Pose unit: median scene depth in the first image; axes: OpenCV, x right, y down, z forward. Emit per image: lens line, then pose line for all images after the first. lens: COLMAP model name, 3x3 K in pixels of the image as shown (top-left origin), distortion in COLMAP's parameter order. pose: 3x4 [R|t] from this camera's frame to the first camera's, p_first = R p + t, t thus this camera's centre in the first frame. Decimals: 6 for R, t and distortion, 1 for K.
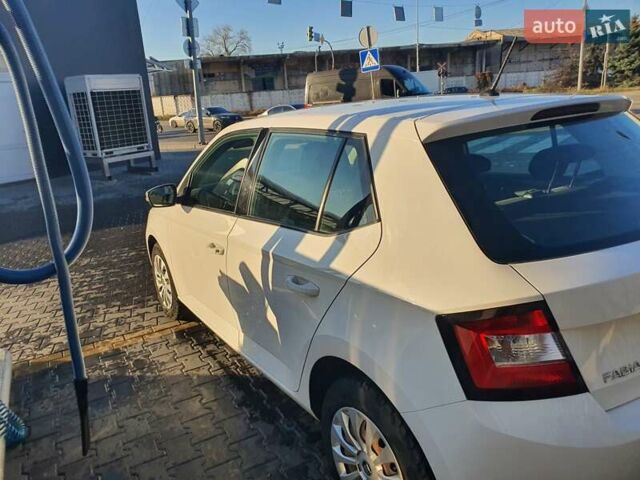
lens RADIAL K [[538.8, 0, 320.0], [0, 538.8, 240.0], [0, 0, 1]] dist [0.042240, 0.000825]
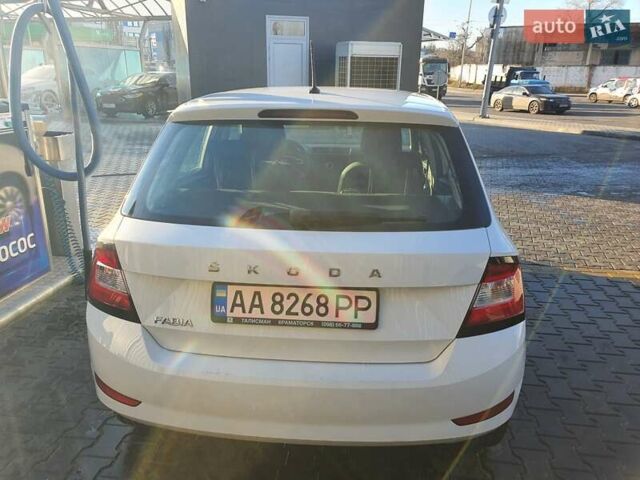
lens RADIAL K [[544.8, 0, 320.0], [0, 544.8, 240.0], [0, 0, 1]] dist [0.084320, 0.001694]
pose [[0.827280, 0.249833, -0.503181, 0.180763], [-0.224089, 0.968084, 0.112236, -0.020164], [0.515162, 0.019906, 0.856861, 0.010927]]
